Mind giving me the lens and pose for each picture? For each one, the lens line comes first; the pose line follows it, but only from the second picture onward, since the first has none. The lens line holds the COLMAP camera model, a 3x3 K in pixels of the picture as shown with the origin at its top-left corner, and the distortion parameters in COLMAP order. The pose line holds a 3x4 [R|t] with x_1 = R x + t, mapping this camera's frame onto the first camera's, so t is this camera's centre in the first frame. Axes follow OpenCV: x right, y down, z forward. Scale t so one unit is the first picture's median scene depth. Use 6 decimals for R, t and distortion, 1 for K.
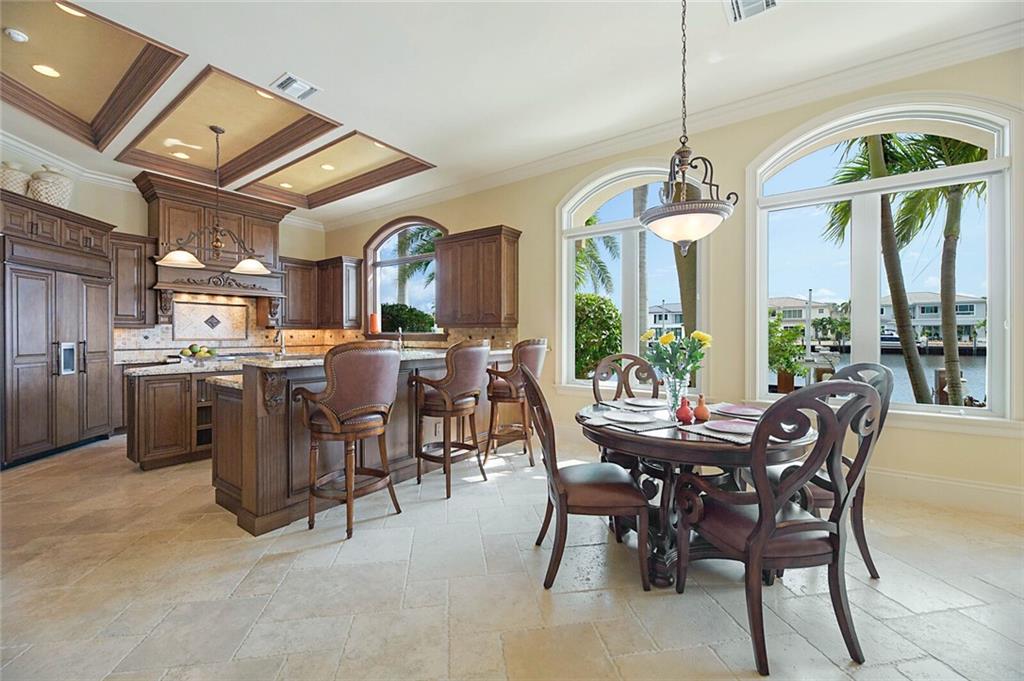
lens RADIAL K [[411.8, 0, 512.9], [0, 411.8, 335.8], [0, 0, 1]] dist [-0.001337, -0.001926]
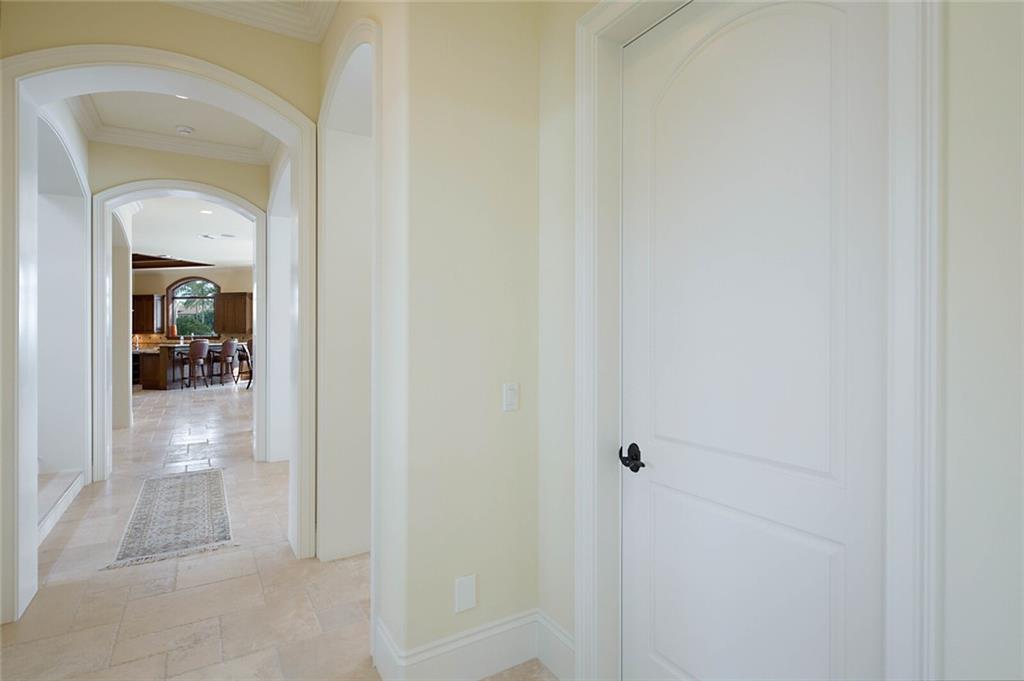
lens RADIAL K [[537.7, 0, 508.5], [0, 537.7, 323.6], [0, 0, 1]] dist [0.035386, 0.000491]
pose [[0.938739, 0.002562, 0.344619, 0.329179], [0.003181, 0.999865, -0.016099, -0.025399], [-0.344614, 0.016209, 0.938605, -2.587717]]
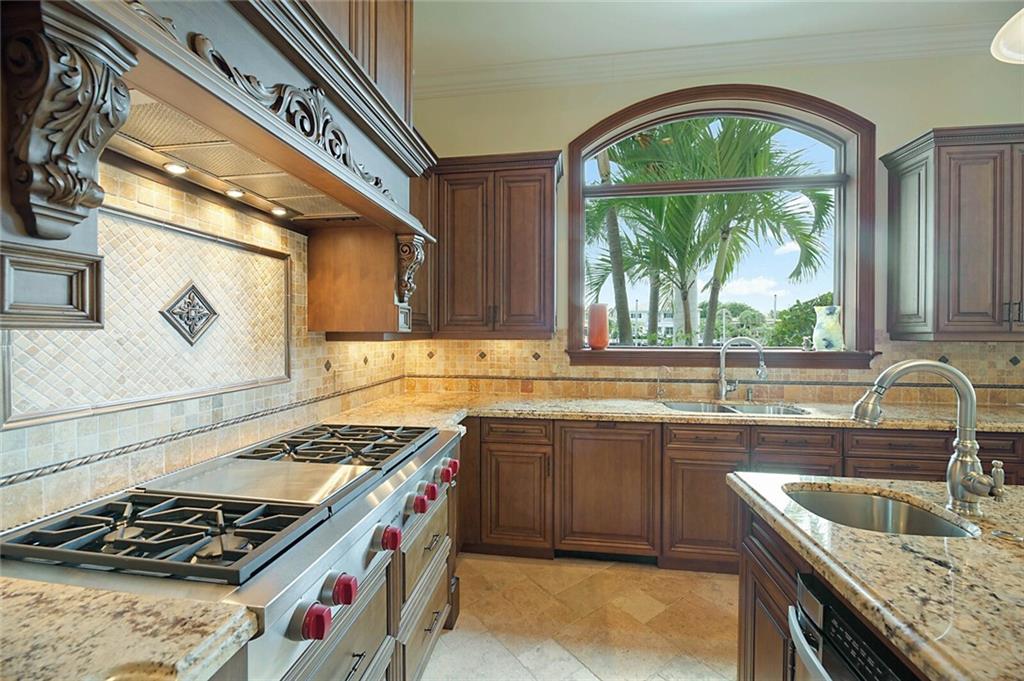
lens RADIAL K [[411.8, 0, 511.6], [0, 411.8, 335.6], [0, 0, 1]] dist [-0.001337, -0.001926]
pose [[0.884484, -0.000780, 0.466569, -0.891263], [-0.000811, 0.999995, 0.003208, -0.030441], [-0.466569, -0.003216, 0.884479, 0.951230]]
